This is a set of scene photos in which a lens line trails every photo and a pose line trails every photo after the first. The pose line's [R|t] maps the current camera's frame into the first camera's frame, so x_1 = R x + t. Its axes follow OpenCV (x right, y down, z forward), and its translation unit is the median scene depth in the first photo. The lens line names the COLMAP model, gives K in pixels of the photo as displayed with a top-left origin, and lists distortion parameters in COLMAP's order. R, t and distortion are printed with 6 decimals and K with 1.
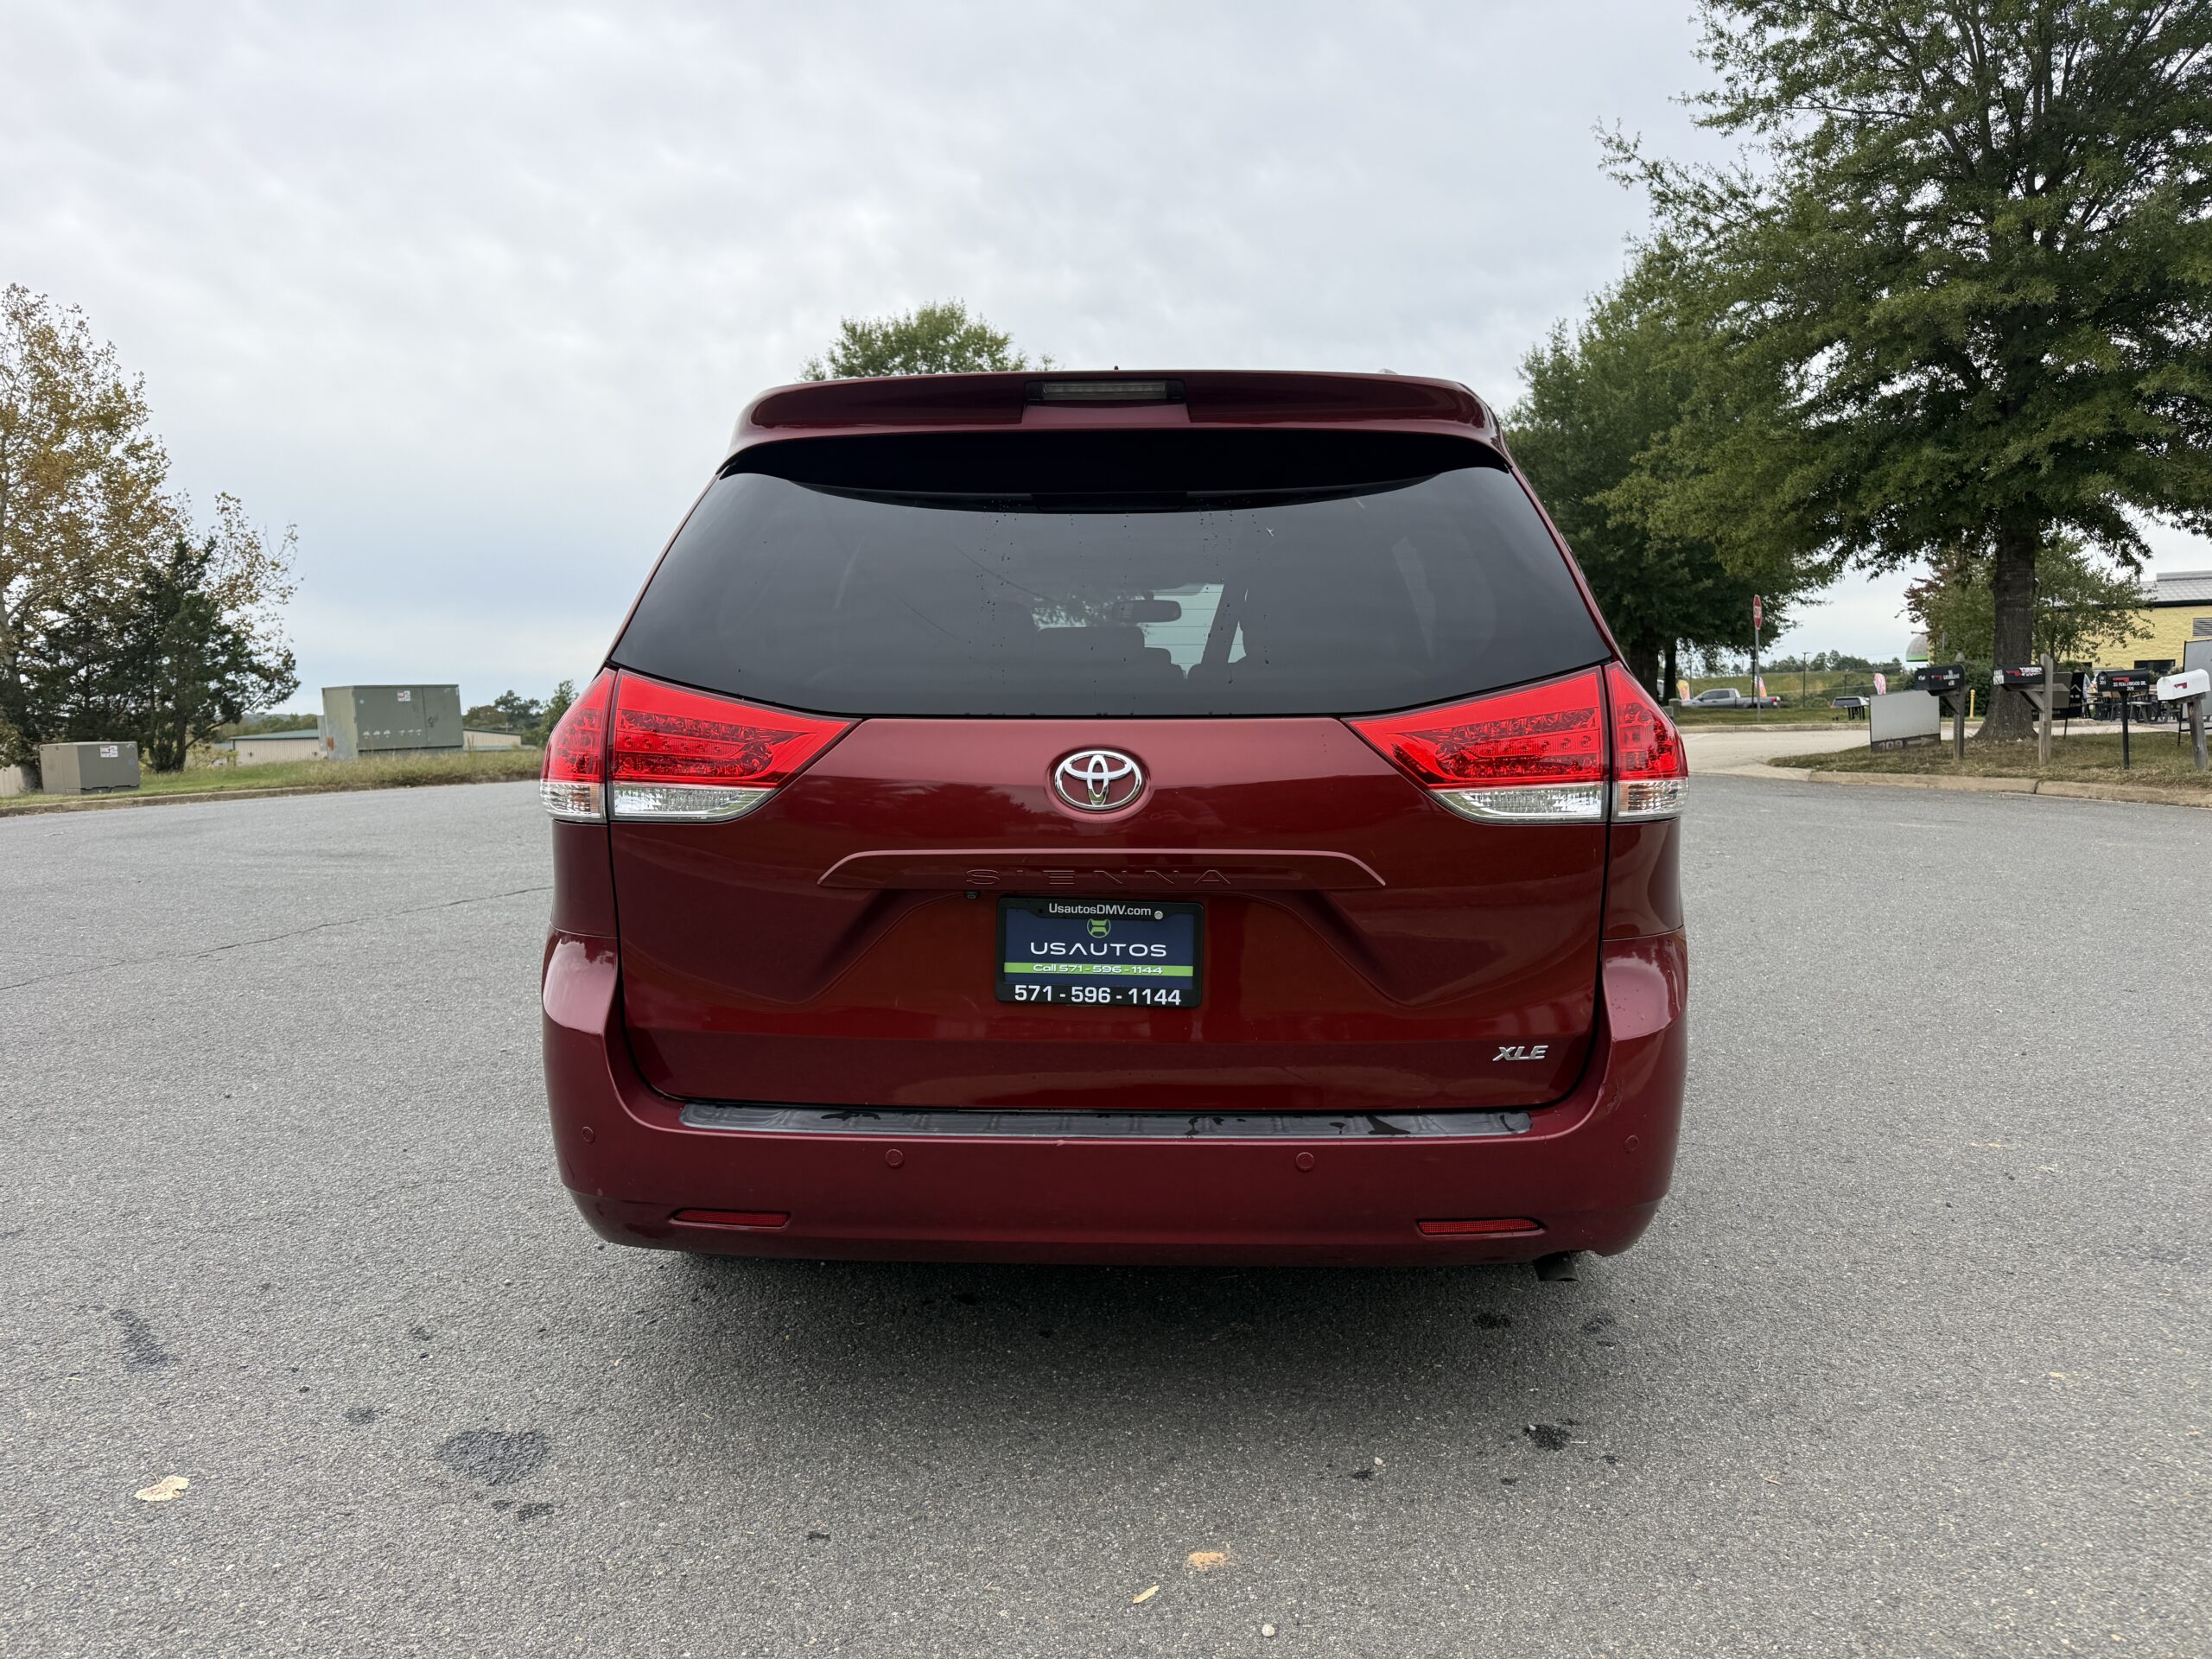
lens RADIAL K [[1526.8, 0, 1100.4], [0, 1526.8, 842.4], [0, 0, 1]] dist [0.021367, -0.023908]
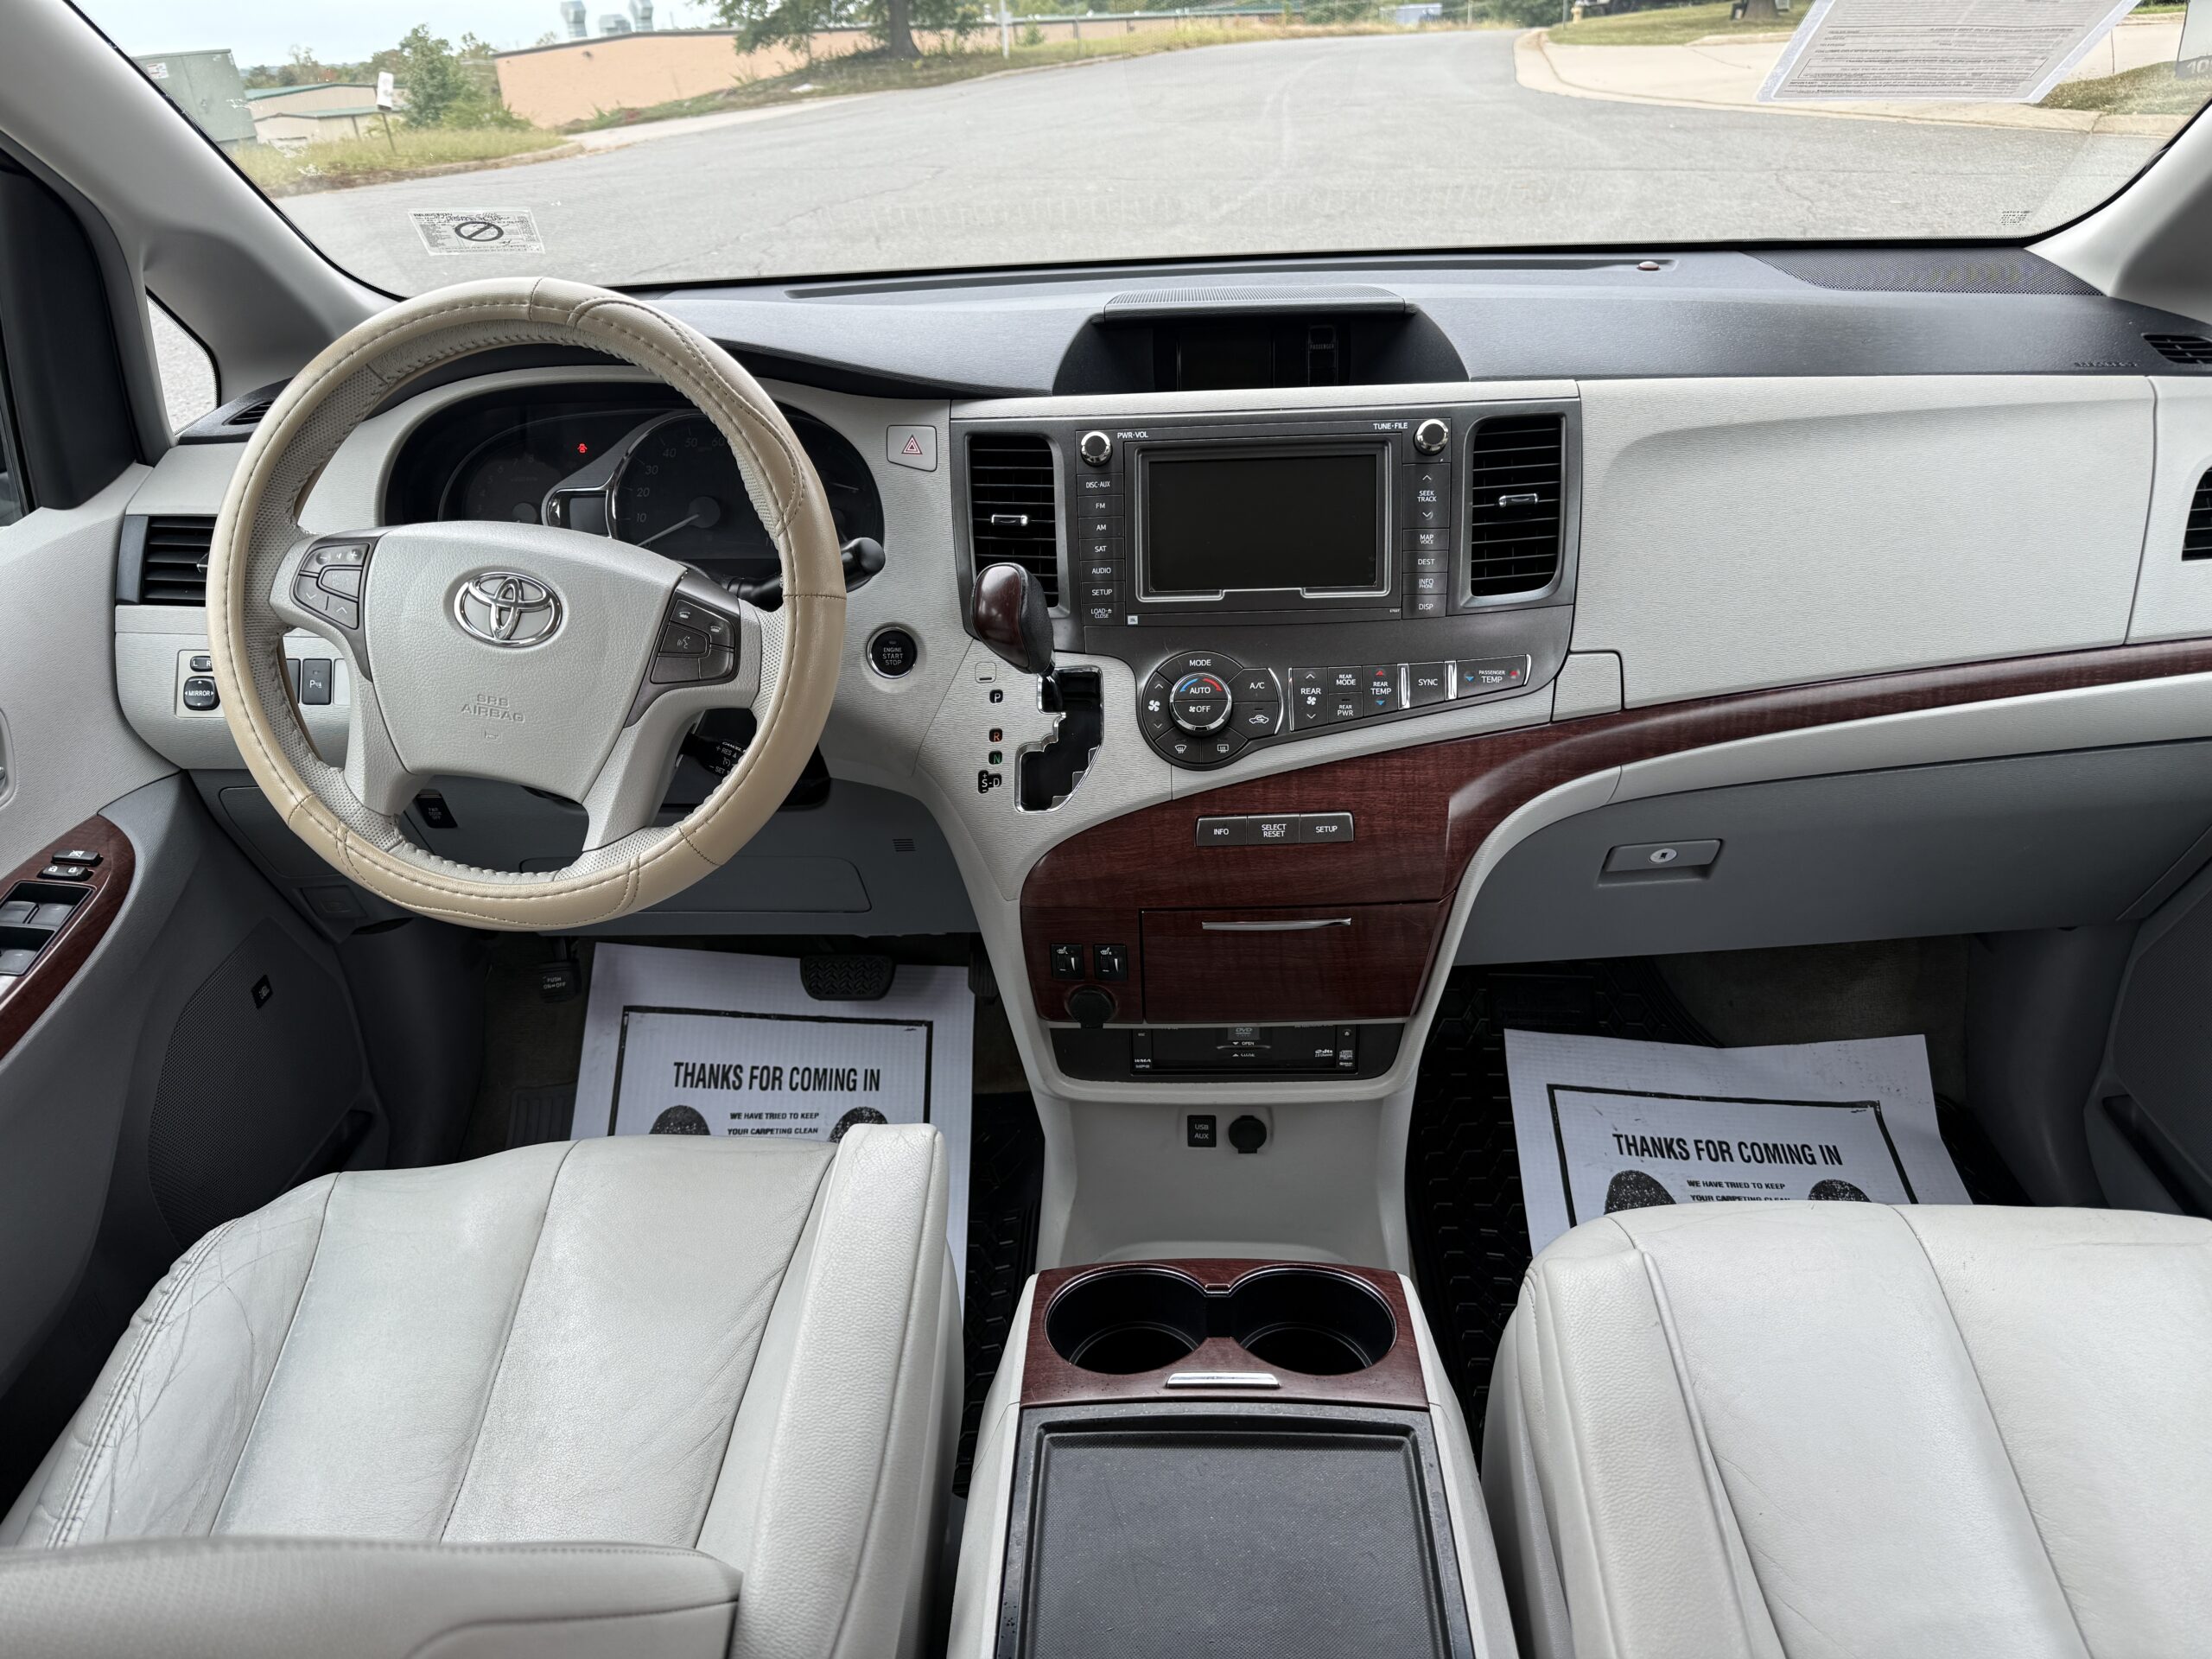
lens RADIAL K [[1500.0, 0, 1095.8], [0, 1500.0, 893.9], [0, 0, 1]] dist [-0.000501, -0.034669]
pose [[0.999185, -0.037041, -0.016026, 0.006119], [0.040331, 0.901553, 0.430785, -0.038758], [-0.001508, -0.431080, 0.902312, 0.249310]]
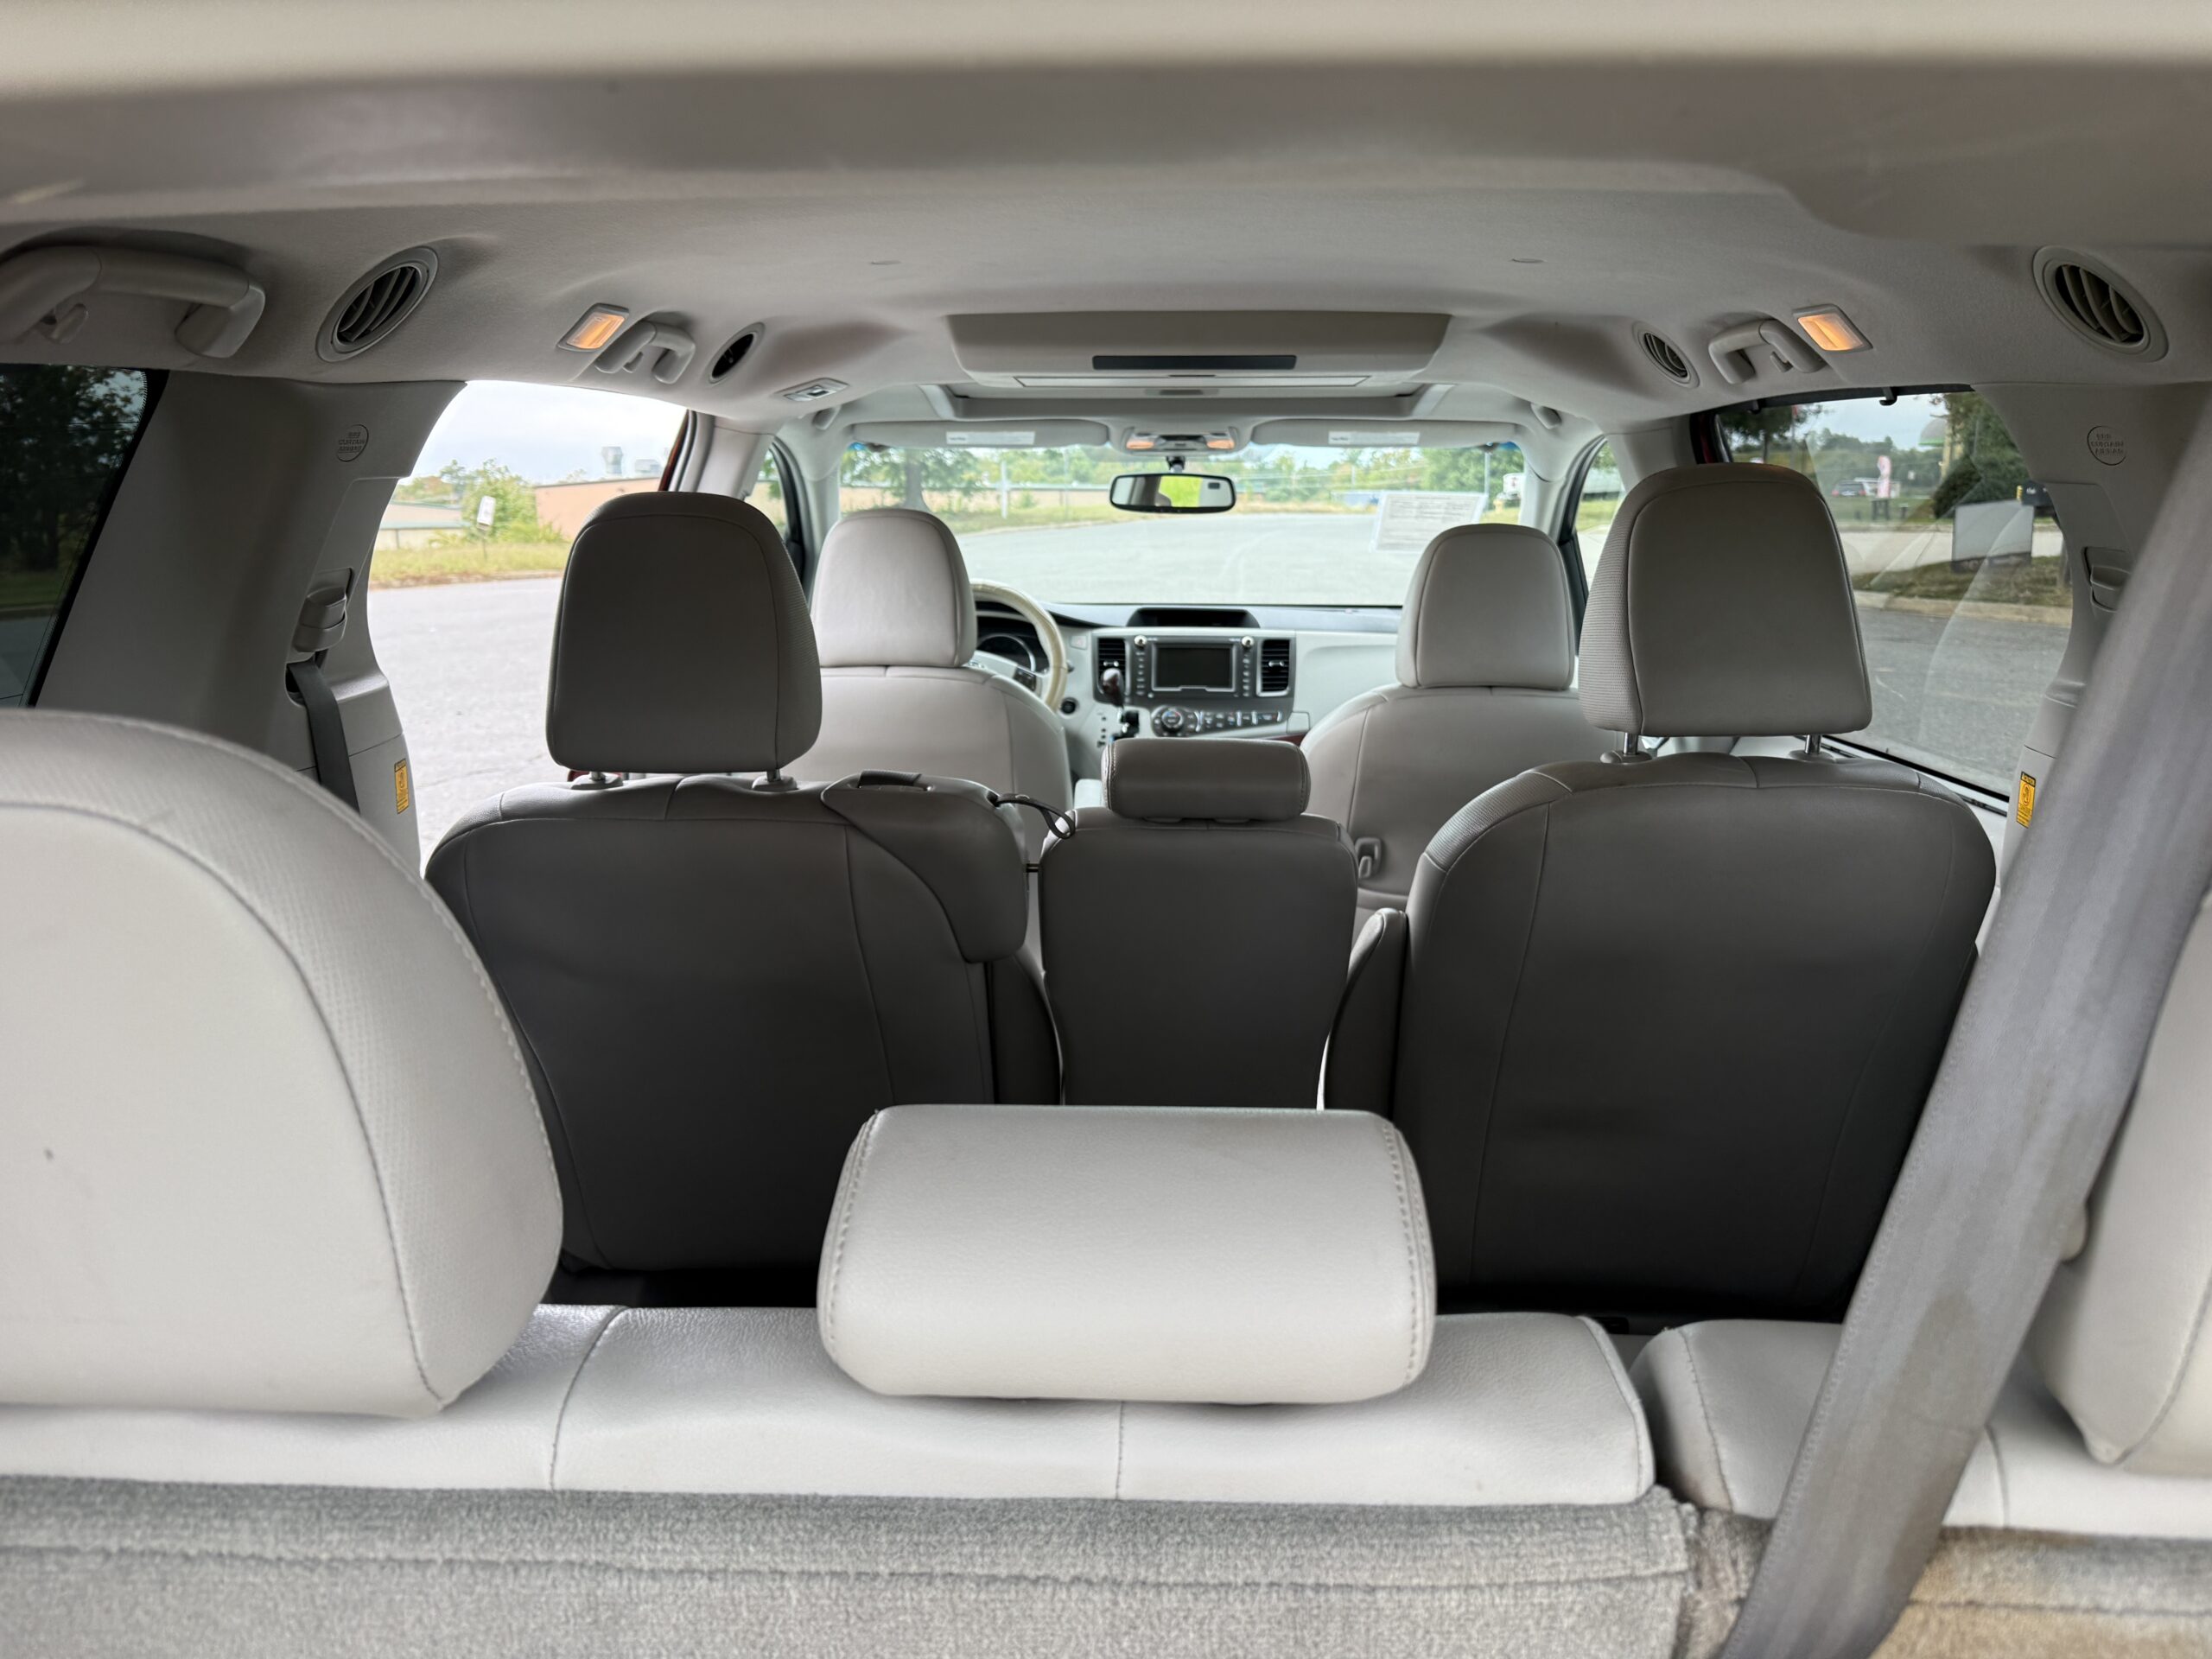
lens RADIAL K [[1517.2, 0, 1091.5], [0, 1517.2, 853.8], [0, 0, 1]] dist [0.063366, -0.112749]
pose [[0.999878, 0.004503, 0.014939, -0.002199], [-0.006708, 0.988515, 0.150976, -0.032086], [-0.014087, -0.151057, 0.988425, 0.131627]]
